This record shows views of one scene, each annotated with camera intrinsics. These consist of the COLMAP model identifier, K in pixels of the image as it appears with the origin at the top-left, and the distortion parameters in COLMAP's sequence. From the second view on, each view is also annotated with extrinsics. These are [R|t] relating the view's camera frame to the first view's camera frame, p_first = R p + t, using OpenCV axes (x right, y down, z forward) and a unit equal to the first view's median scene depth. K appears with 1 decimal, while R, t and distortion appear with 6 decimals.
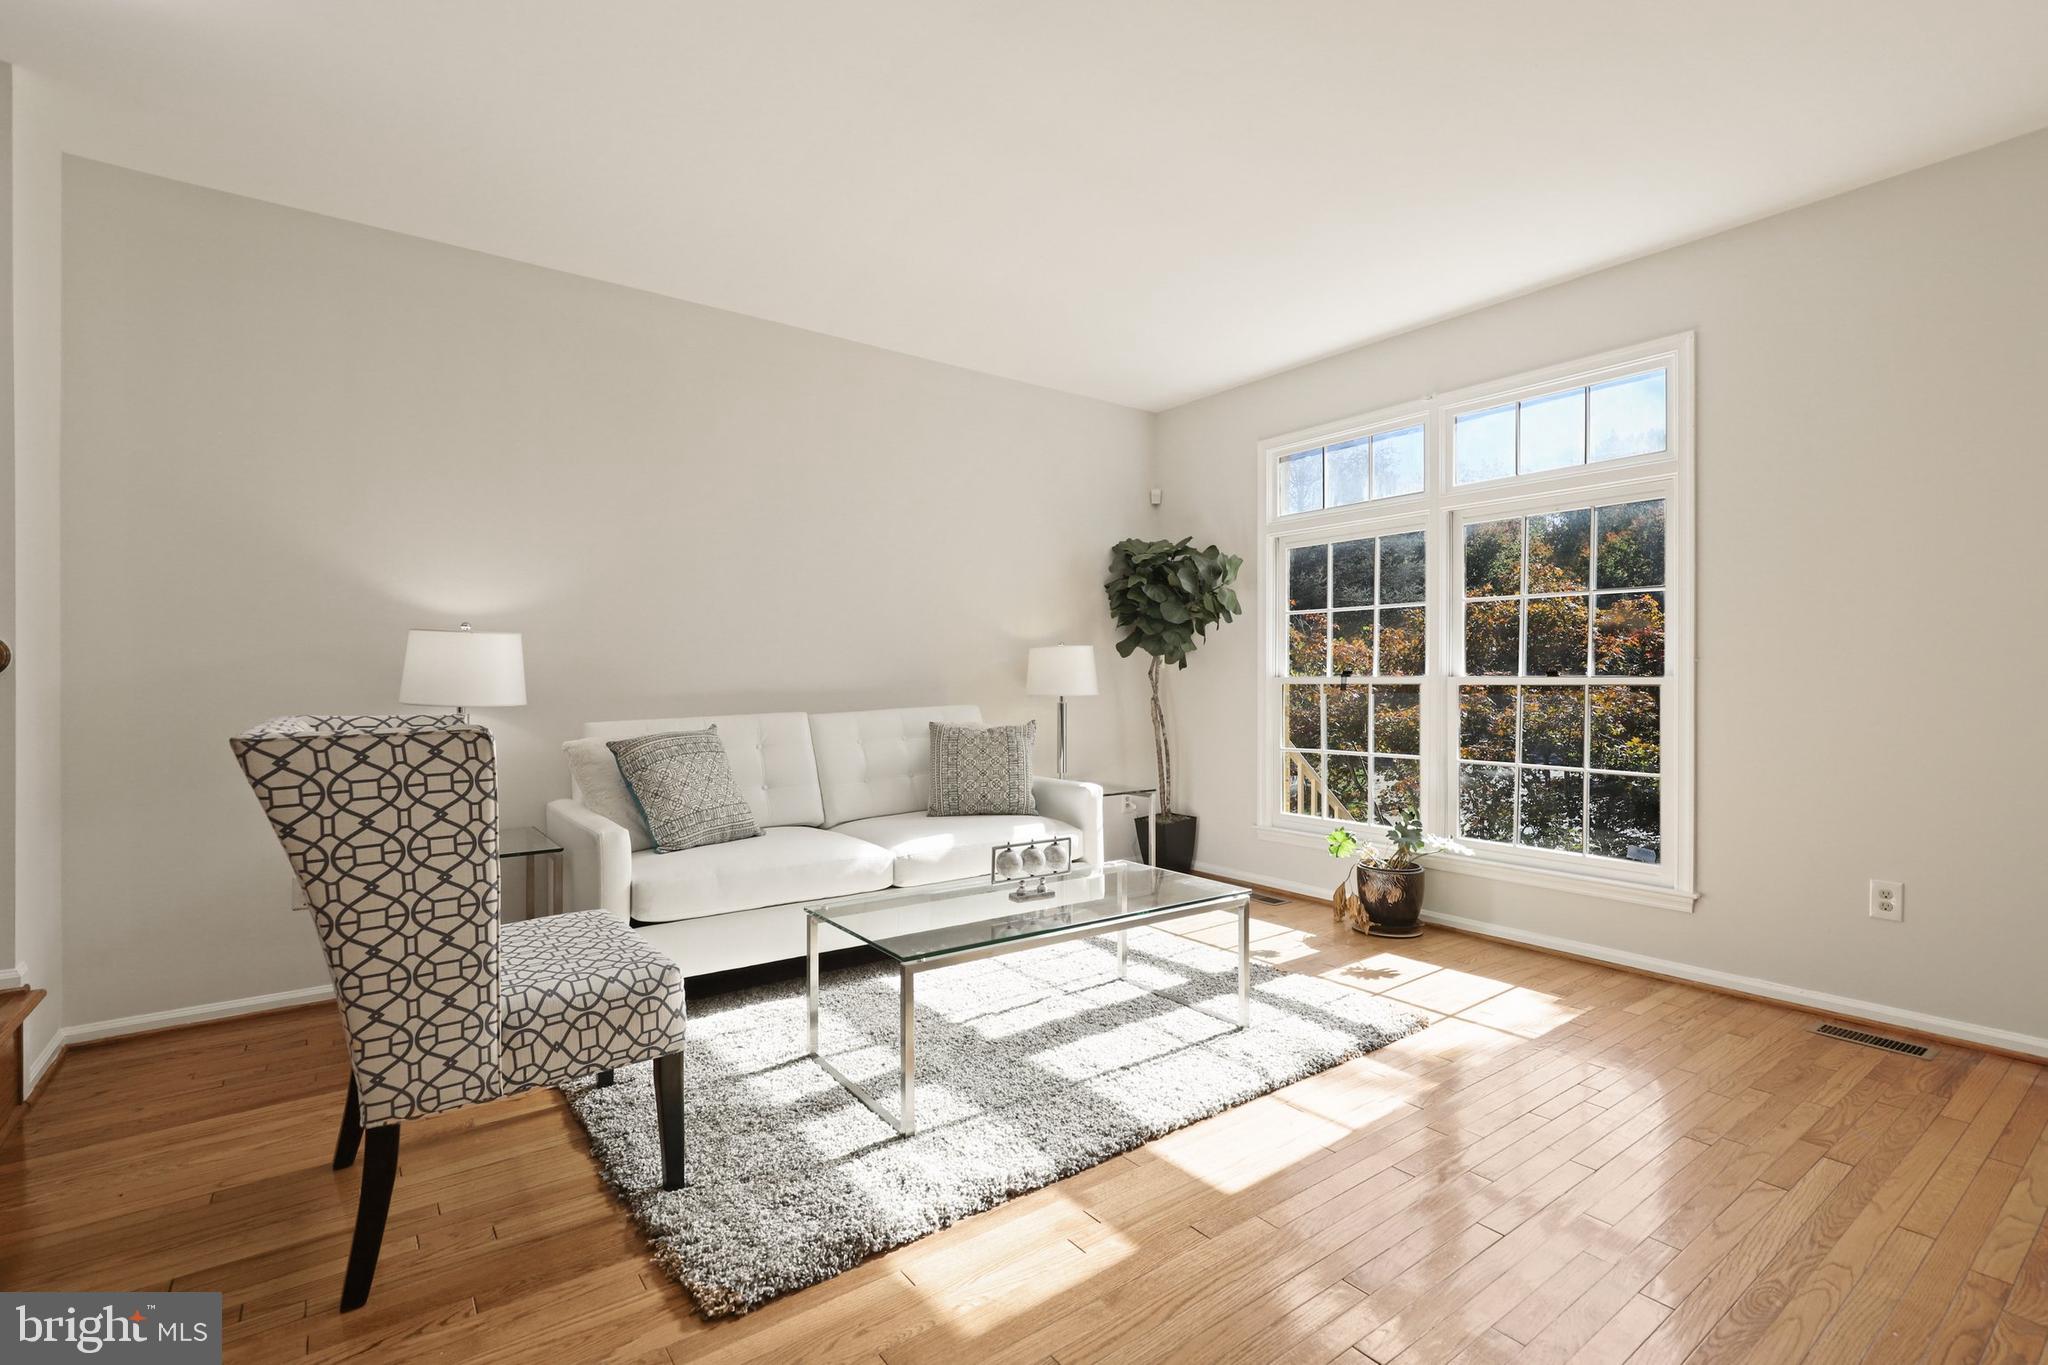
lens RADIAL K [[926.7, 0, 1031.9], [0, 926.7, 683.9], [0, 0, 1]] dist [0.003447, -0.000918]
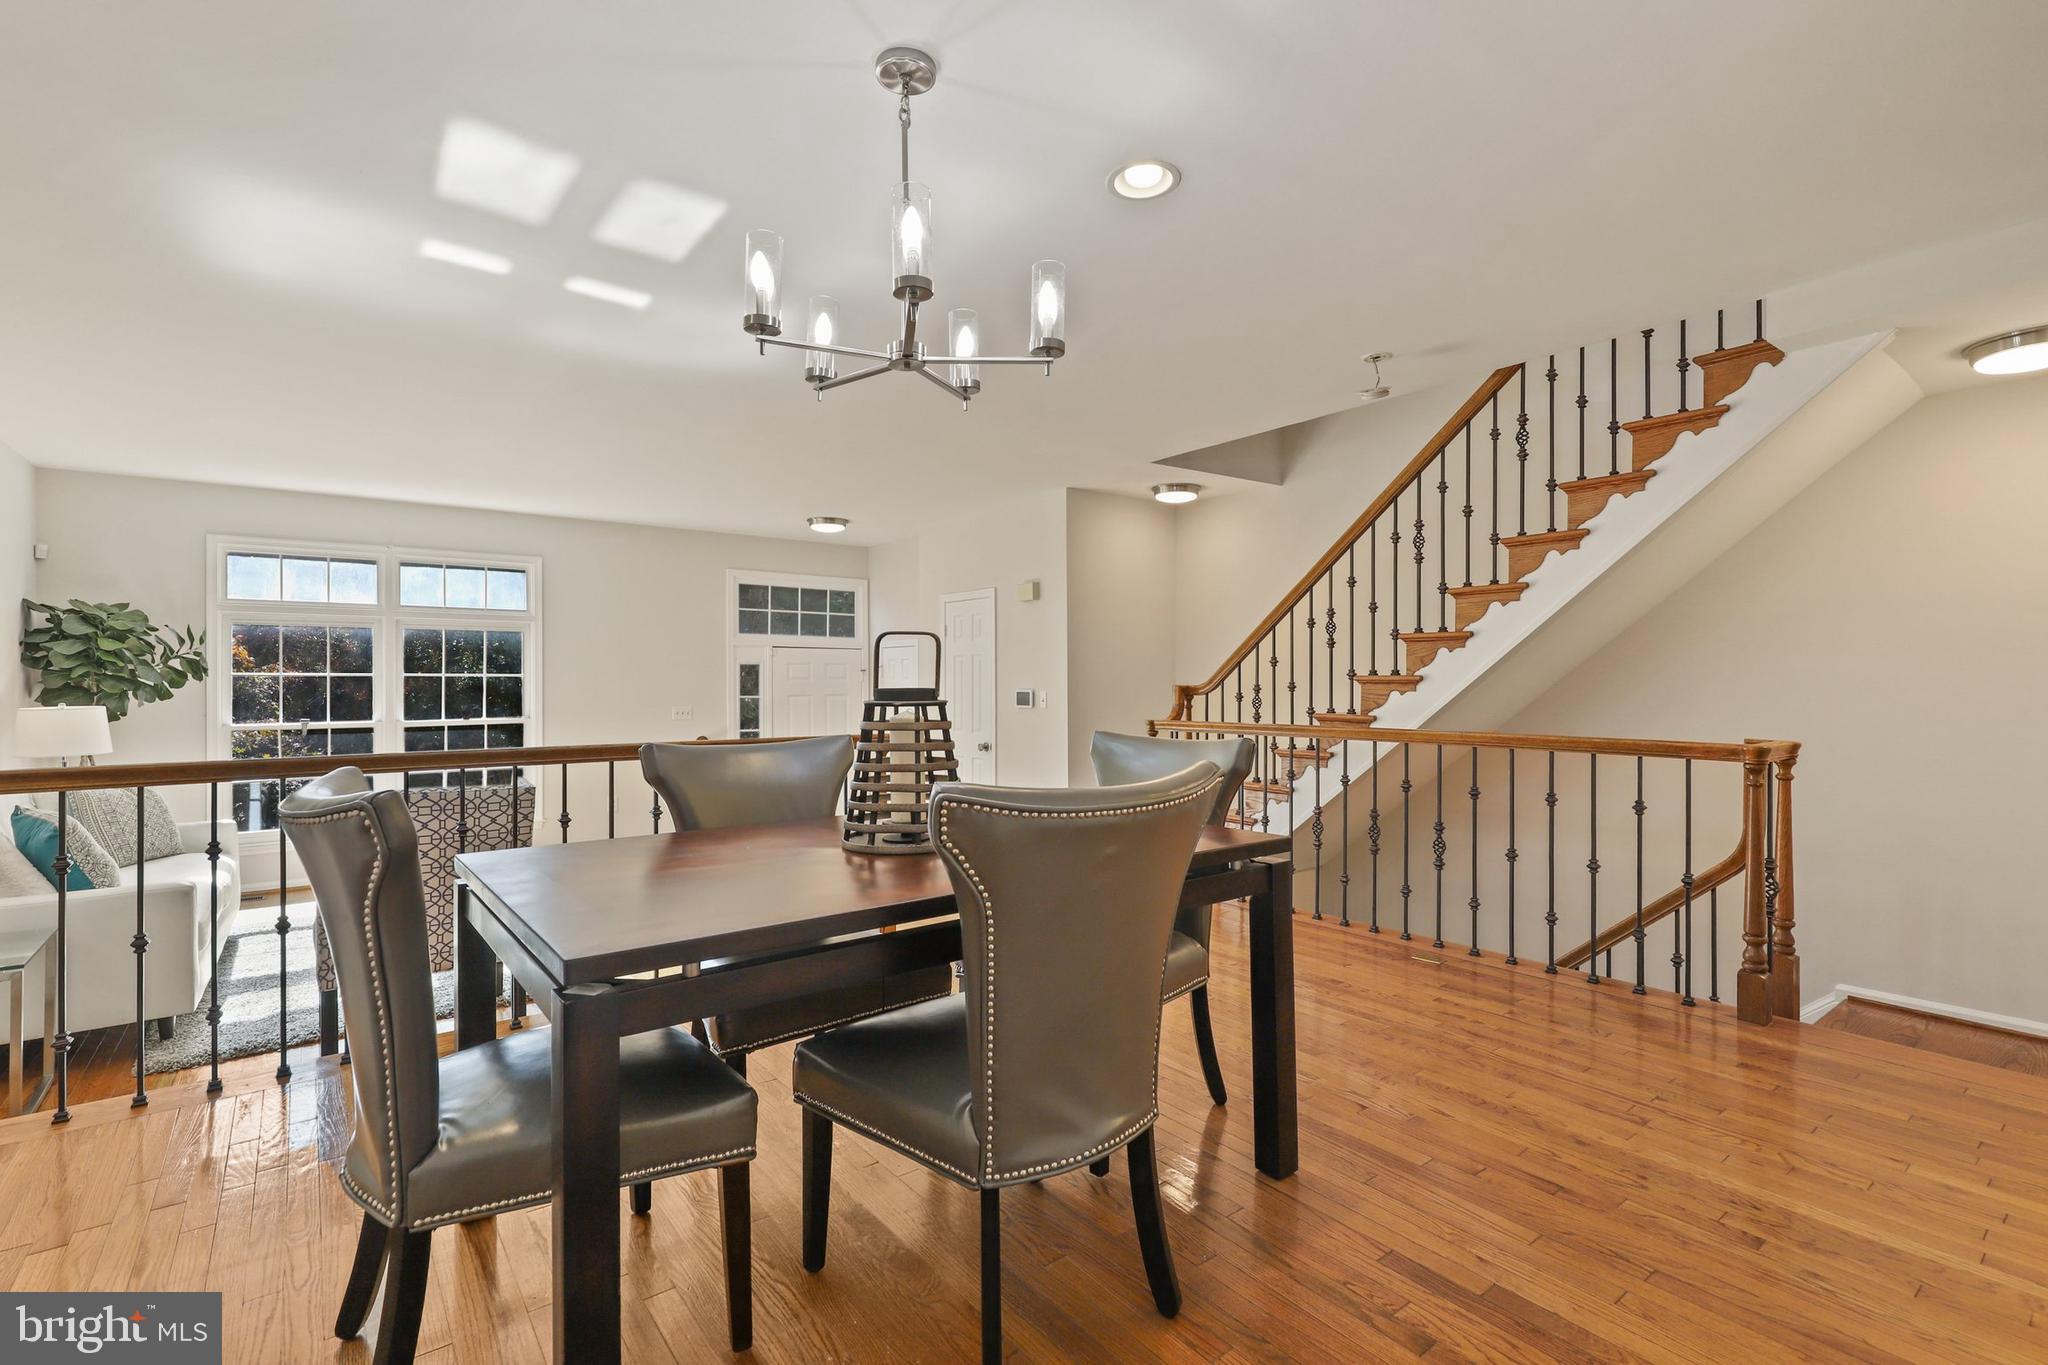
lens RADIAL K [[926.7, 0, 1019.0], [0, 926.7, 678.8], [0, 0, 1]] dist [0.003447, -0.000918]
pose [[-0.006095, -0.000357, 0.999981, -1.193830], [0.005549, 0.999985, 0.000391, -0.077671], [-0.999966, 0.005551, -0.006093, -0.078307]]
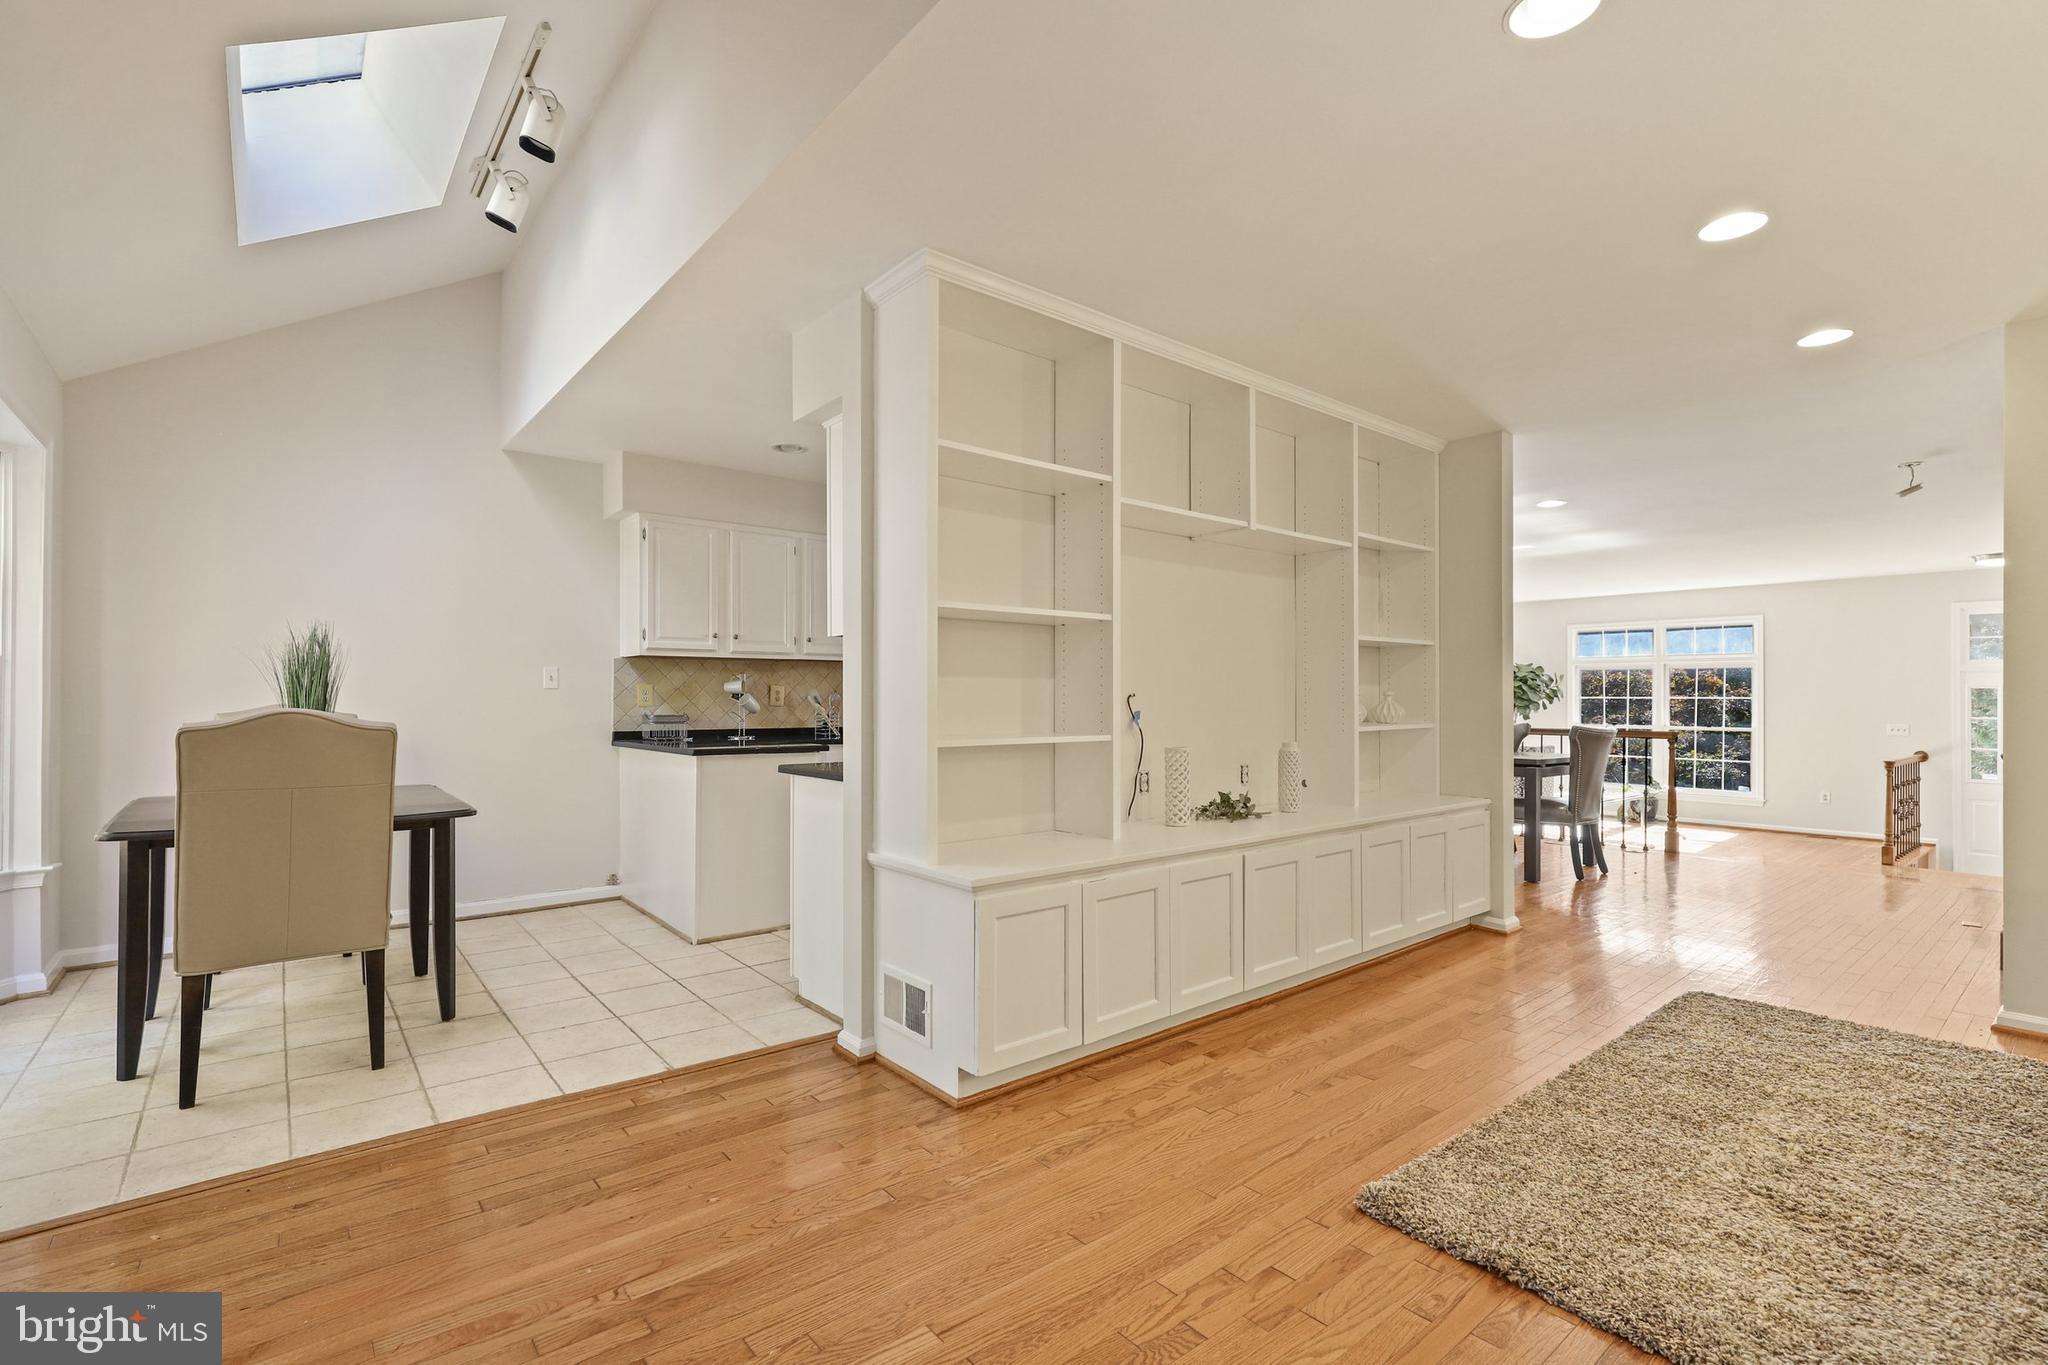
lens RADIAL K [[926.7, 0, 1024.1], [0, 926.7, 696.6], [0, 0, 1]] dist [0.003447, -0.000918]
pose [[0.998753, 0.005574, 0.049607, -1.531153], [-0.005258, 0.999965, -0.006500, -0.066564], [-0.049641, 0.006231, 0.998748, -1.581542]]
